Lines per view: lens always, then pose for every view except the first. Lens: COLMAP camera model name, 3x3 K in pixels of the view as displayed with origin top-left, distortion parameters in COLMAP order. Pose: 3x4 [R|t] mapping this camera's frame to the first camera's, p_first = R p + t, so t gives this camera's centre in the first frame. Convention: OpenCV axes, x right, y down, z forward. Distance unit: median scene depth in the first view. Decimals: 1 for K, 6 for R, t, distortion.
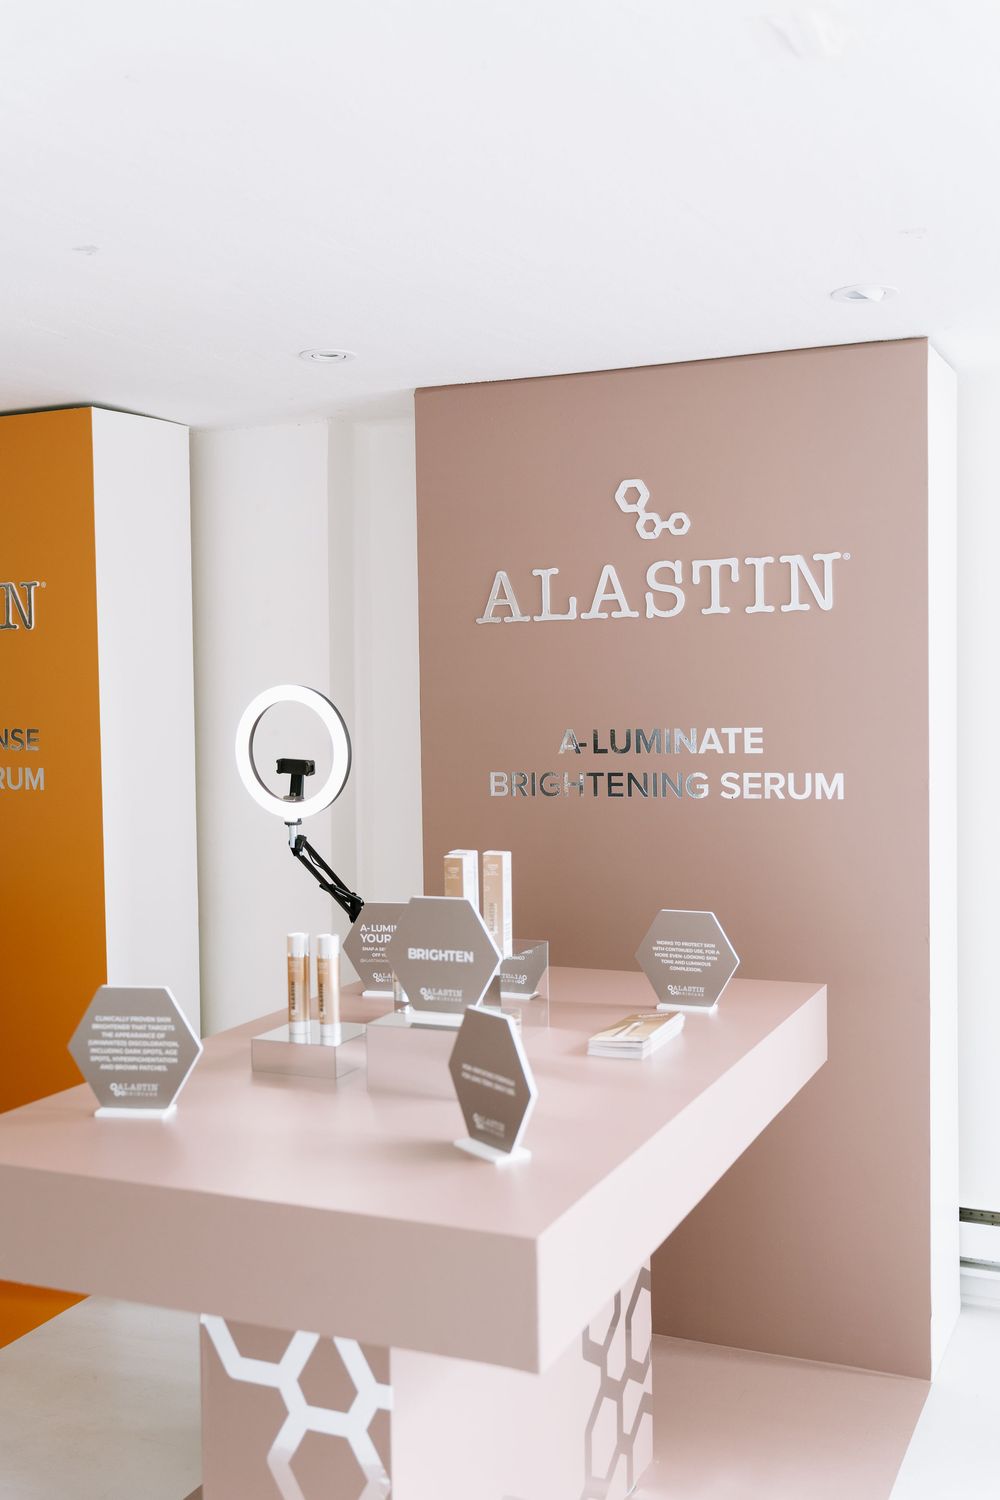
lens RADIAL K [[1528.0, 0, 500.0], [0, 1528.0, 750.0], [0, 0, 1]] dist [0.002742, 0.003817]
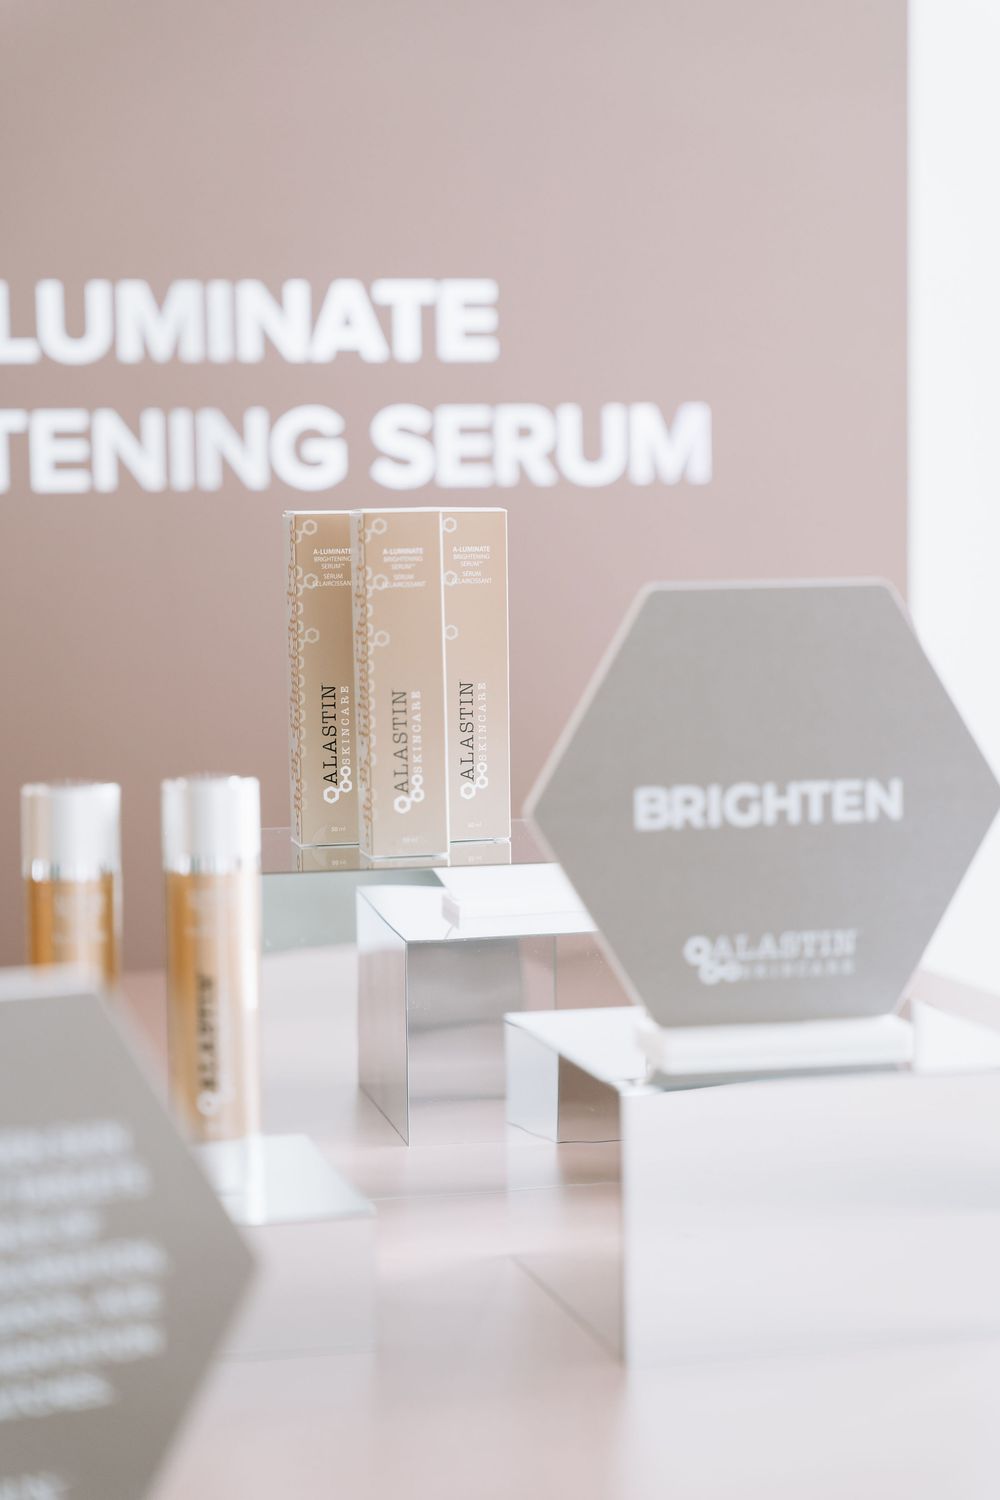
lens RADIAL K [[3013.9, 0, 500.0], [0, 3013.9, 750.0], [0, 0, 1]] dist [0.055301, 0.180603]
pose [[0.798603, -0.037949, 0.600660, -0.380391], [0.024433, 0.999232, 0.030646, 0.107206], [-0.601361, -0.009799, 0.798917, 0.611322]]
